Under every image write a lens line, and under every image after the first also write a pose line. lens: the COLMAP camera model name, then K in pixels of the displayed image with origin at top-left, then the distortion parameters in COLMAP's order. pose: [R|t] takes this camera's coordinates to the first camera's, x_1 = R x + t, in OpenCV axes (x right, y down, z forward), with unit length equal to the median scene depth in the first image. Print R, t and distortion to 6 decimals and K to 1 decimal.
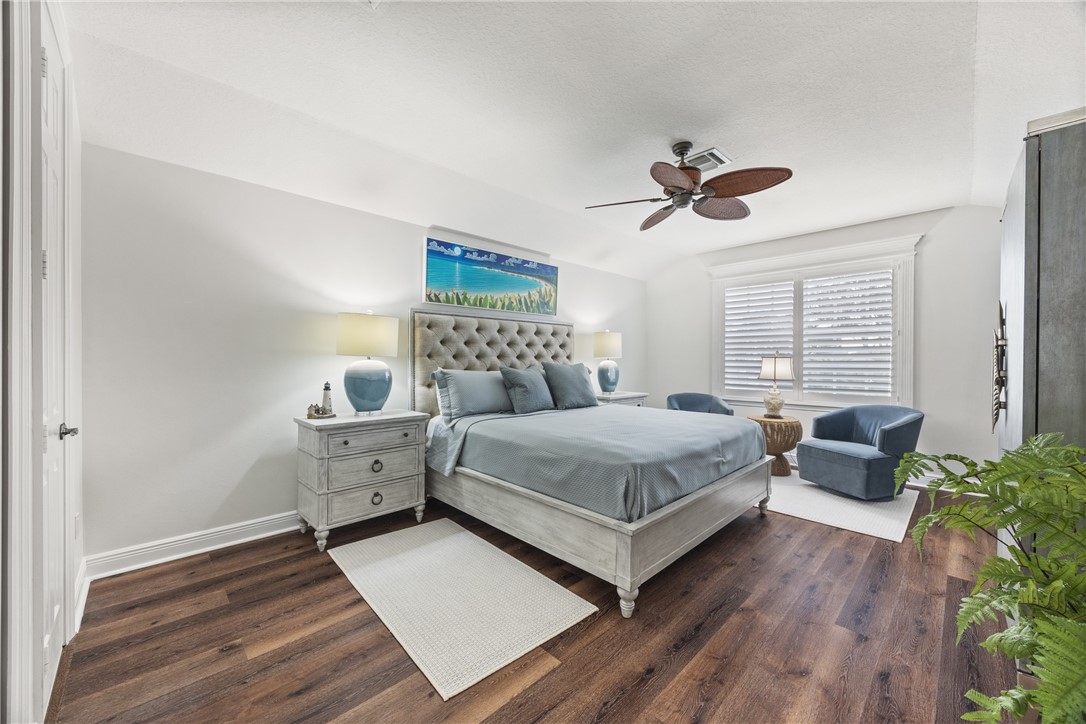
lens RADIAL K [[414.9, 0, 536.5], [0, 414.9, 361.5], [0, 0, 1]] dist [-0.002123, -0.000049]
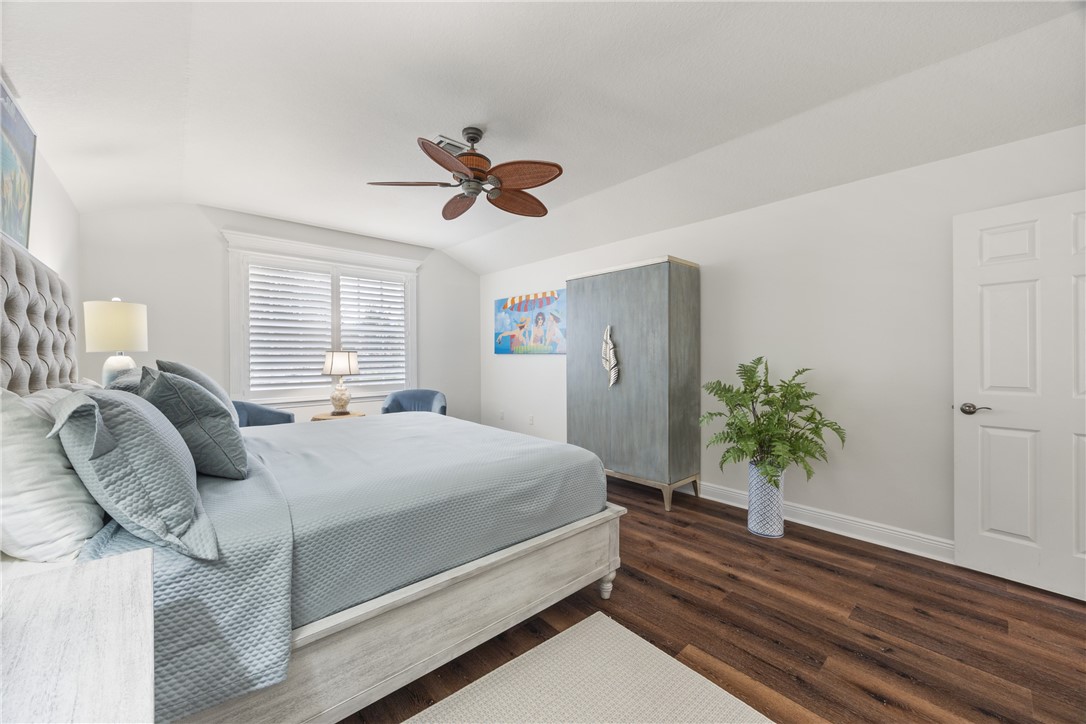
lens RADIAL K [[414.9, 0, 536.0], [0, 414.9, 356.0], [0, 0, 1]] dist [-0.002123, -0.000049]
pose [[0.027456, -0.005255, 0.999609, -0.605348], [0.004222, 0.999978, 0.005141, -0.005041], [-0.999614, 0.004079, 0.027478, 0.825654]]
